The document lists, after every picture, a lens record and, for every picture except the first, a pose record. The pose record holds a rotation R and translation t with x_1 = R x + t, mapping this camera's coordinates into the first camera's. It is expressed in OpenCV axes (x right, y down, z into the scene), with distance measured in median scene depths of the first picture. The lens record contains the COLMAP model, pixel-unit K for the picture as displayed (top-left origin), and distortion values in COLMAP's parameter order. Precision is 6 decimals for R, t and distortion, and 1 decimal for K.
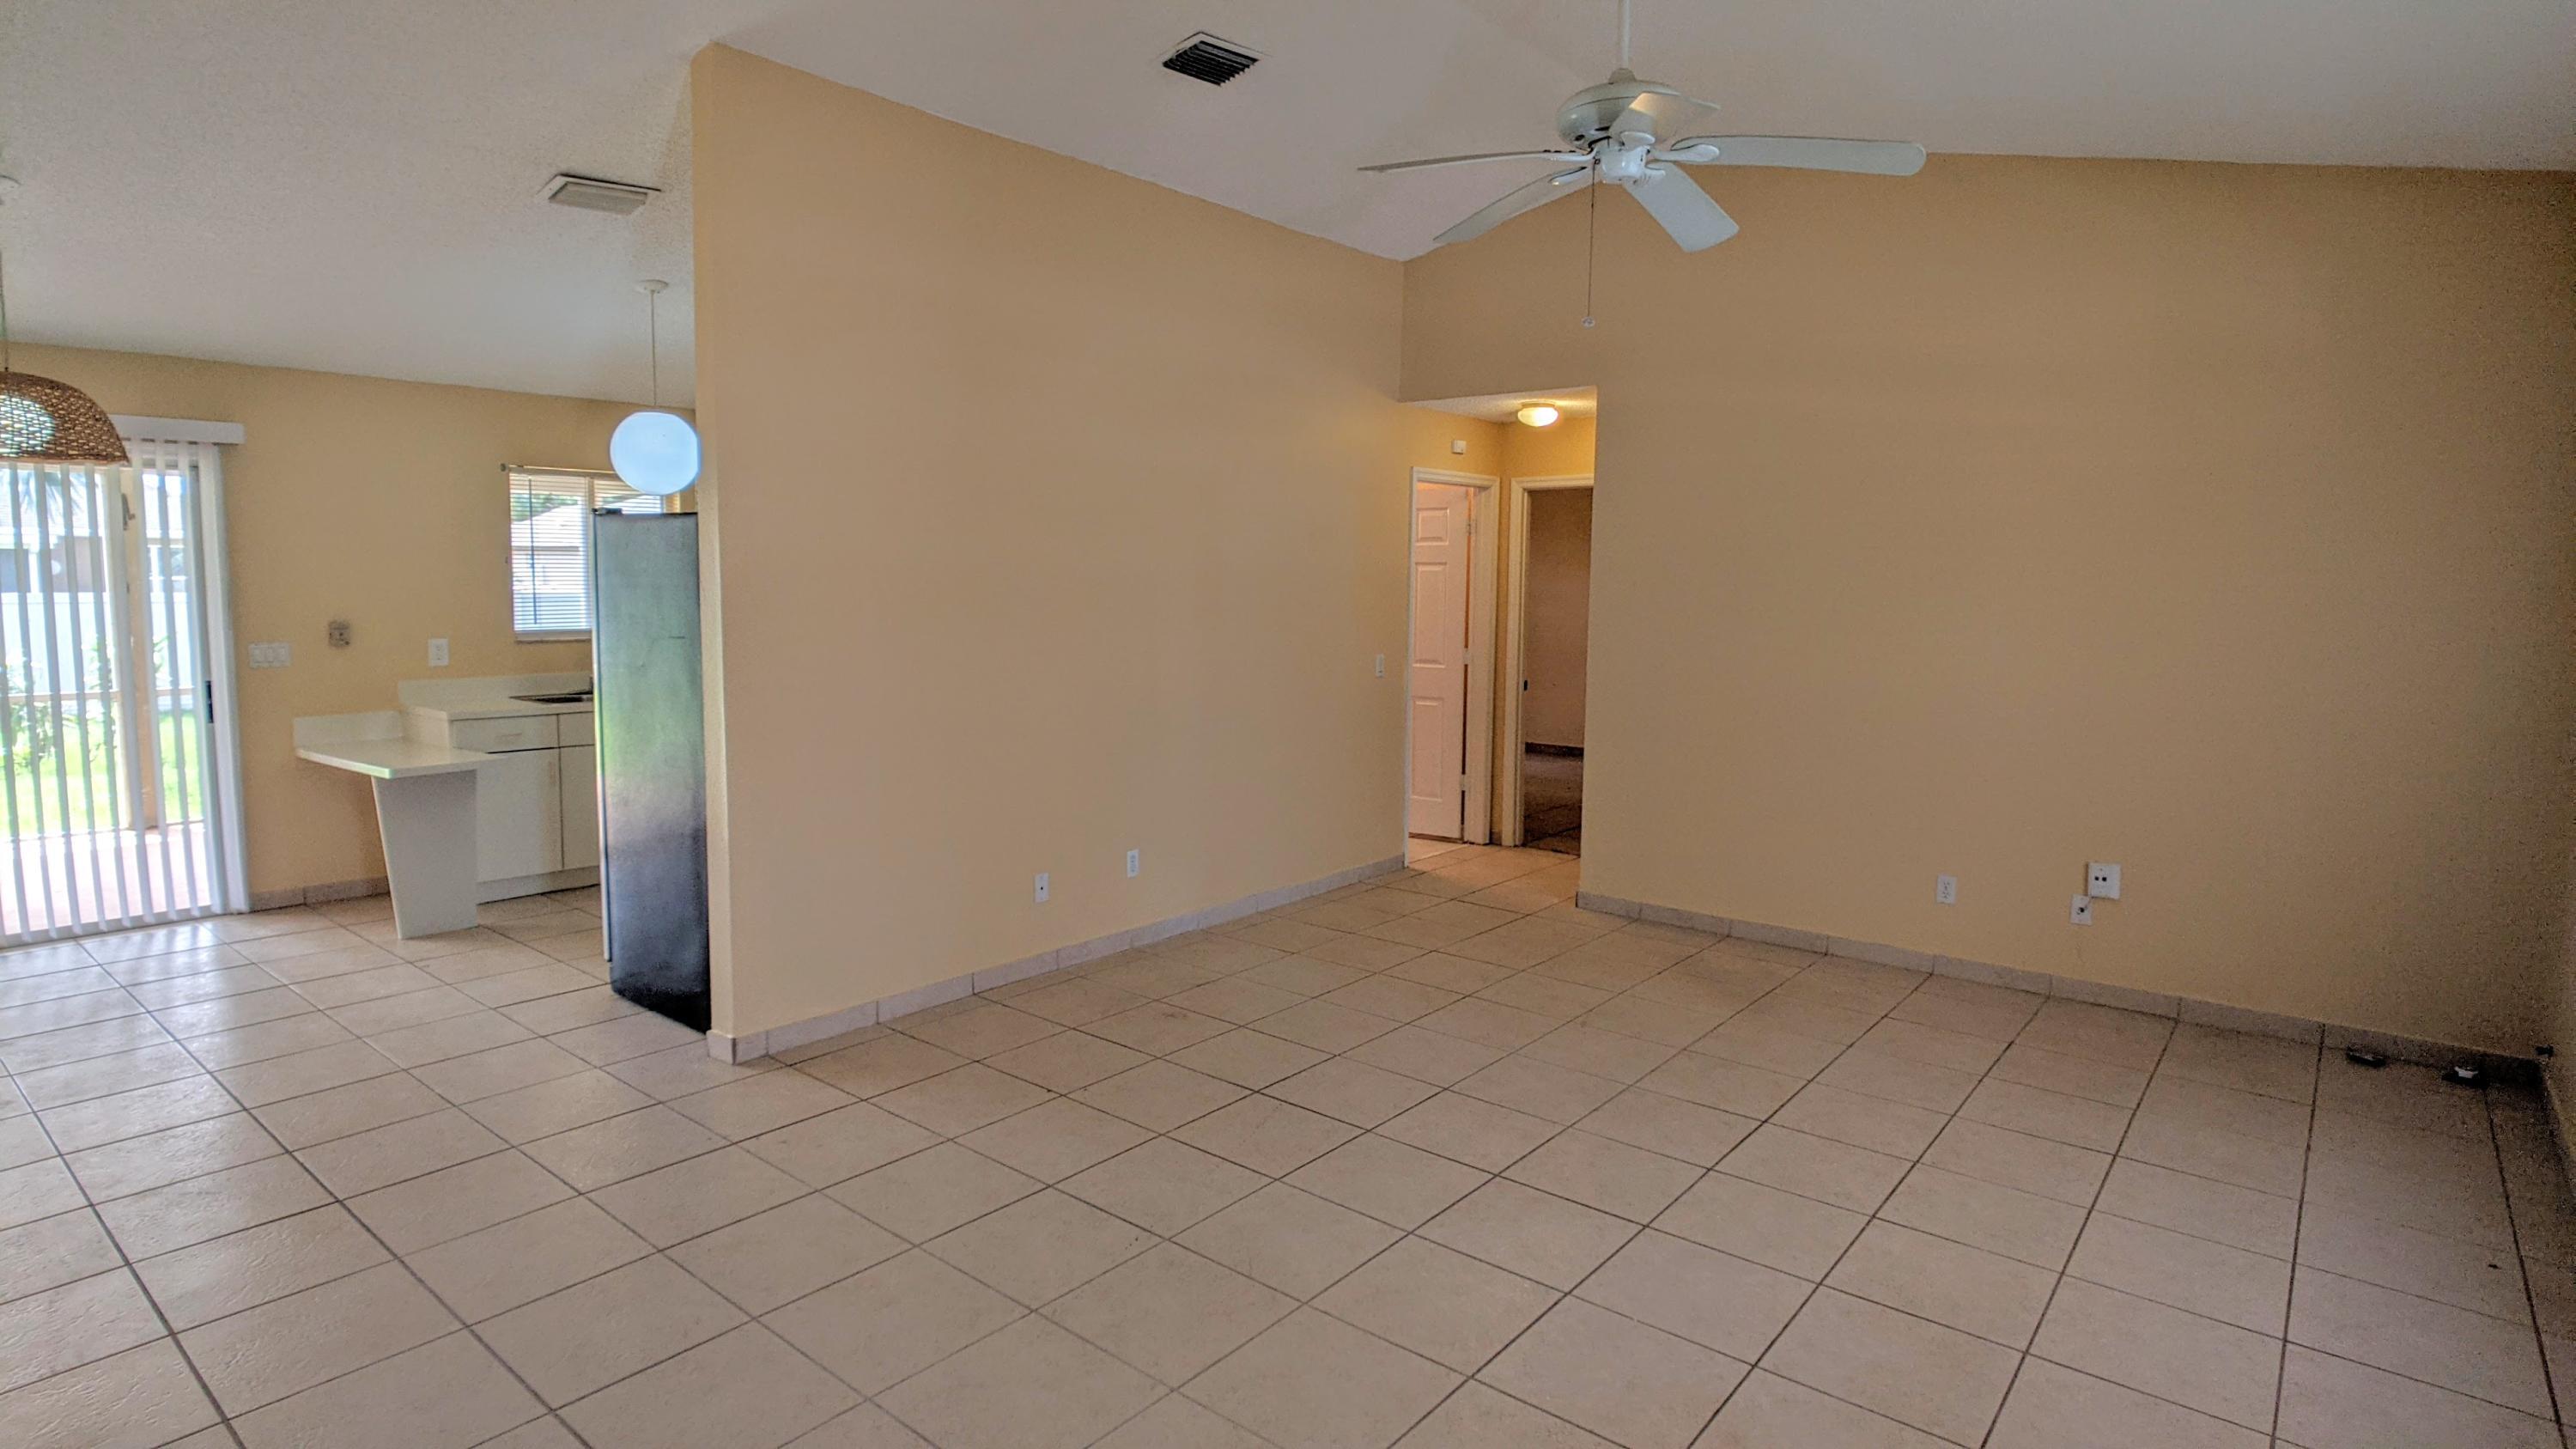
lens RADIAL K [[1331.7, 0, 1283.5], [0, 1331.7, 737.1], [0, 0, 1]] dist [-0.005958, -0.000473]
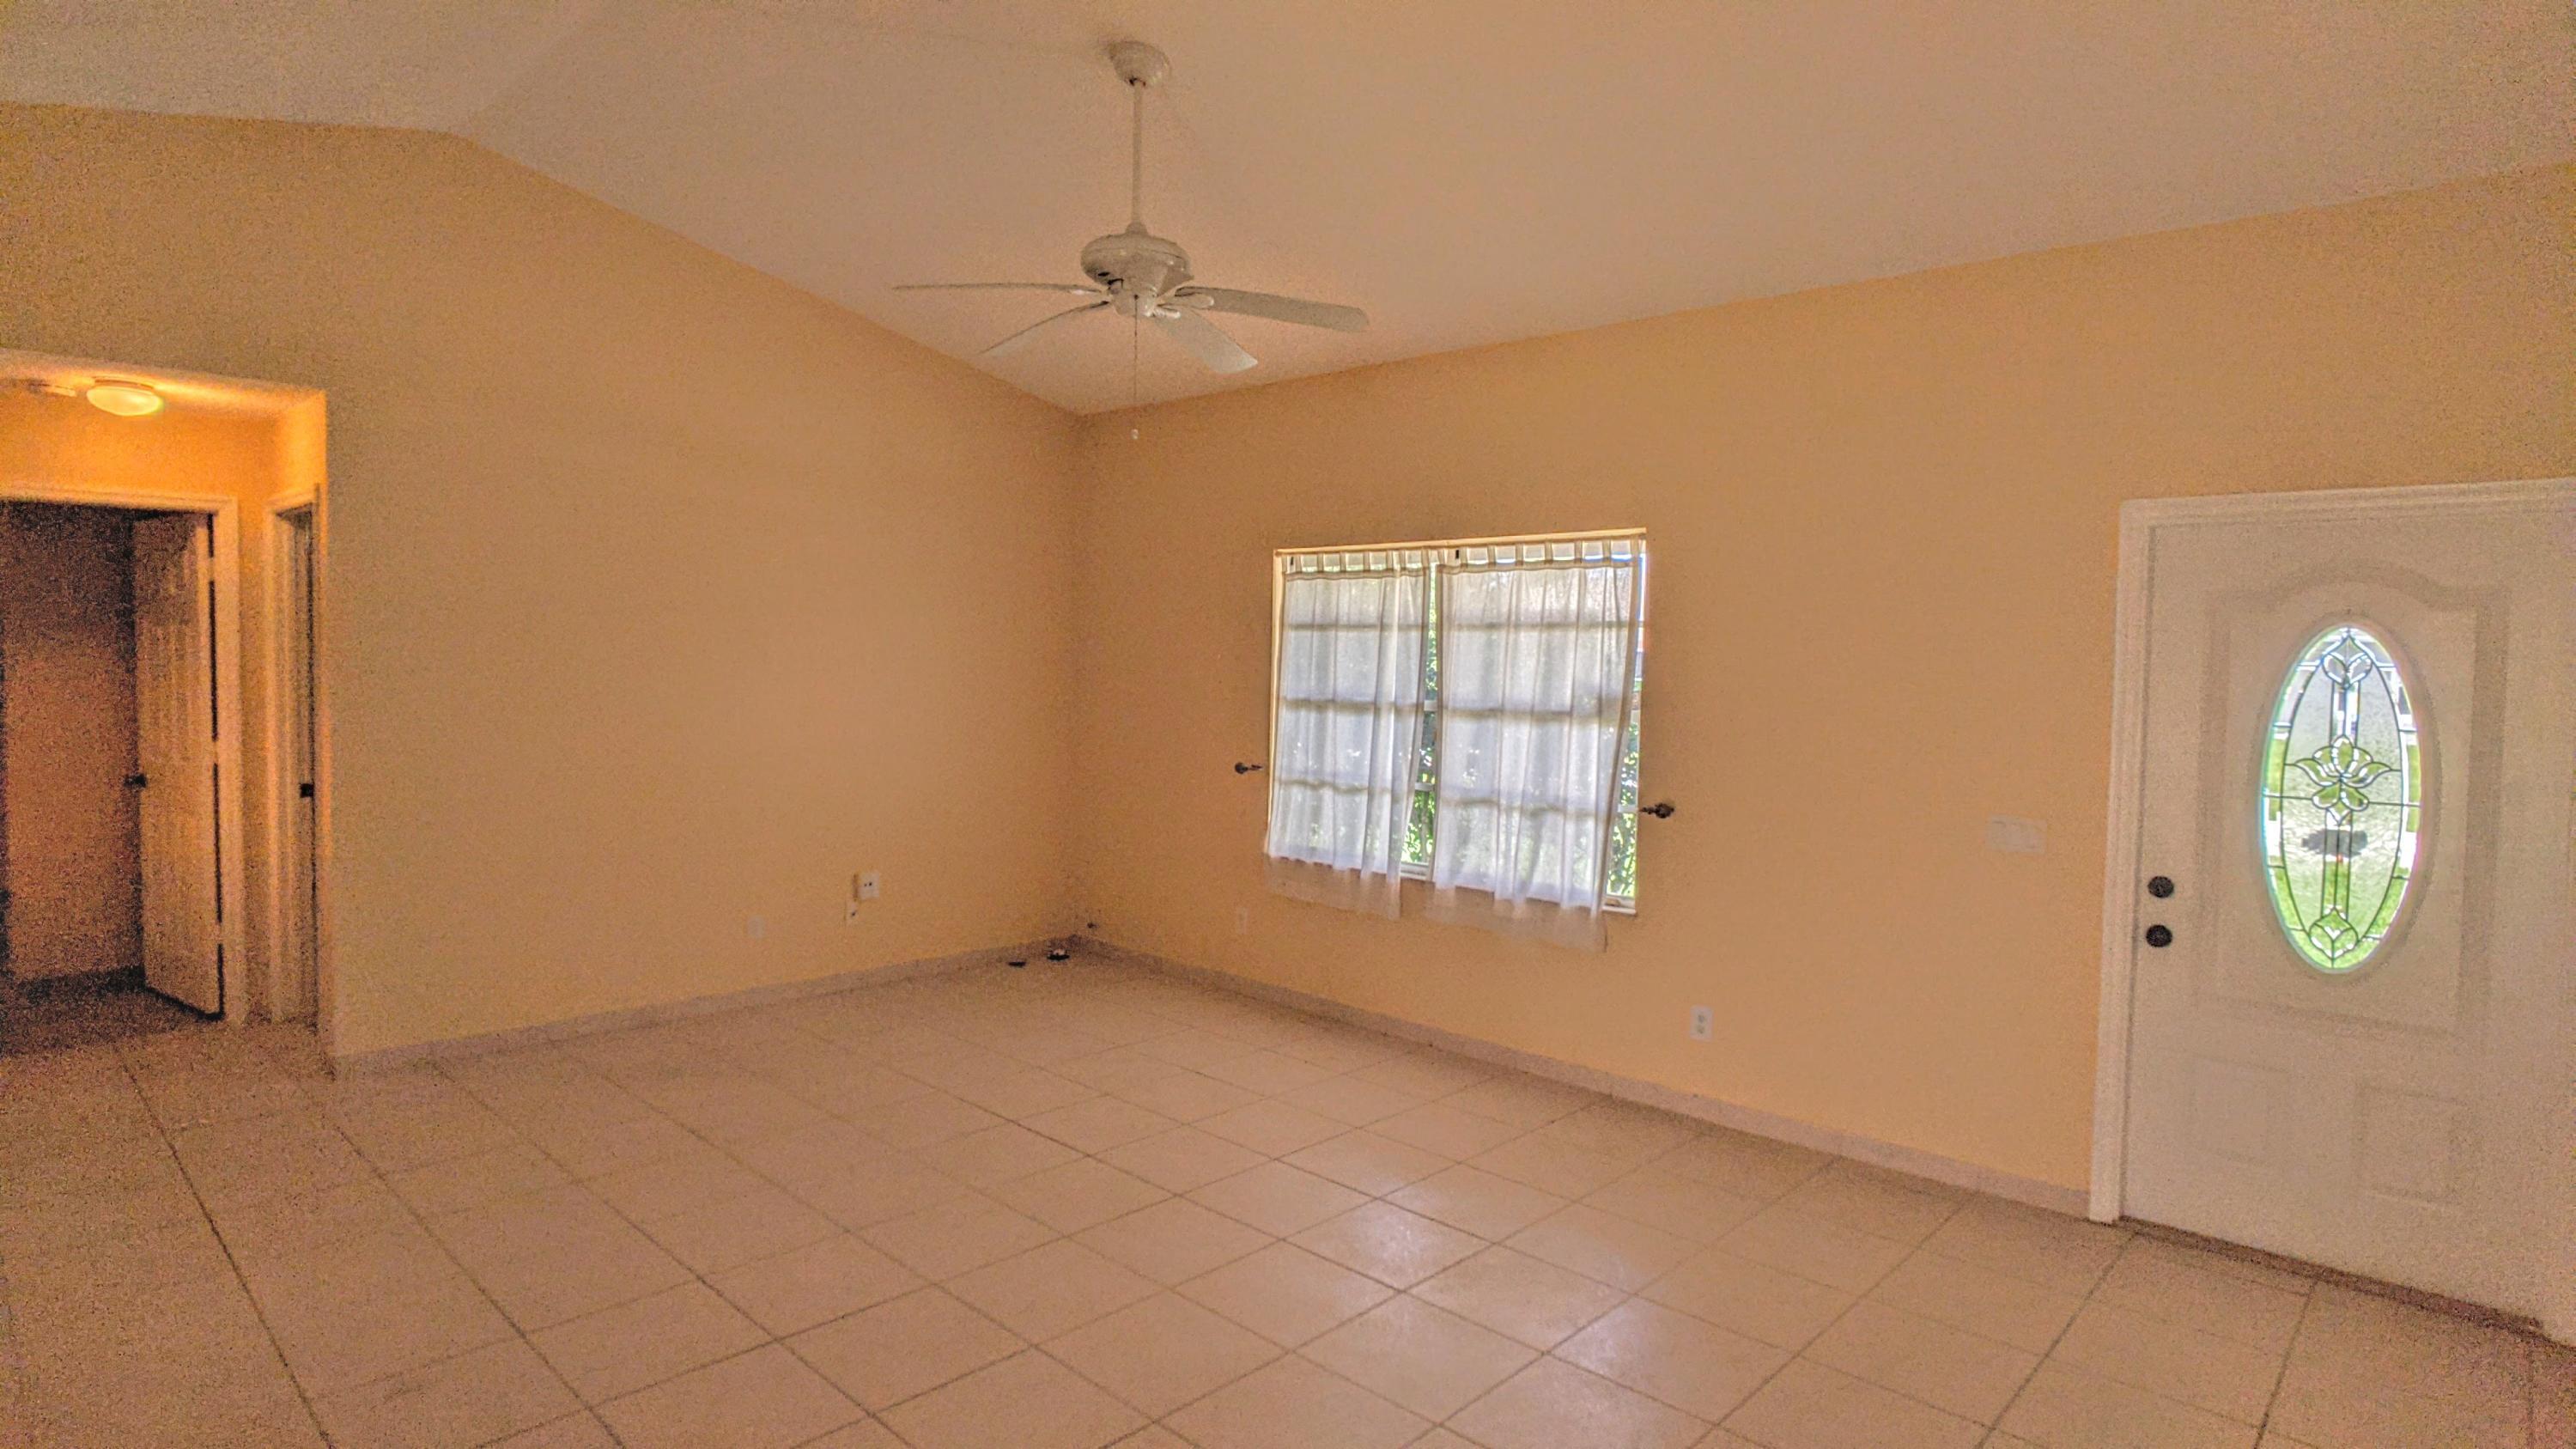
lens RADIAL K [[1331.7, 0, 1283.5], [0, 1331.7, 737.1], [0, 0, 1]] dist [-0.005958, -0.000473]
pose [[0.079792, -0.086004, 0.993094, -0.569785], [0.102247, 0.991722, 0.077670, -0.085613], [-0.991554, 0.095343, 0.087925, 0.494217]]
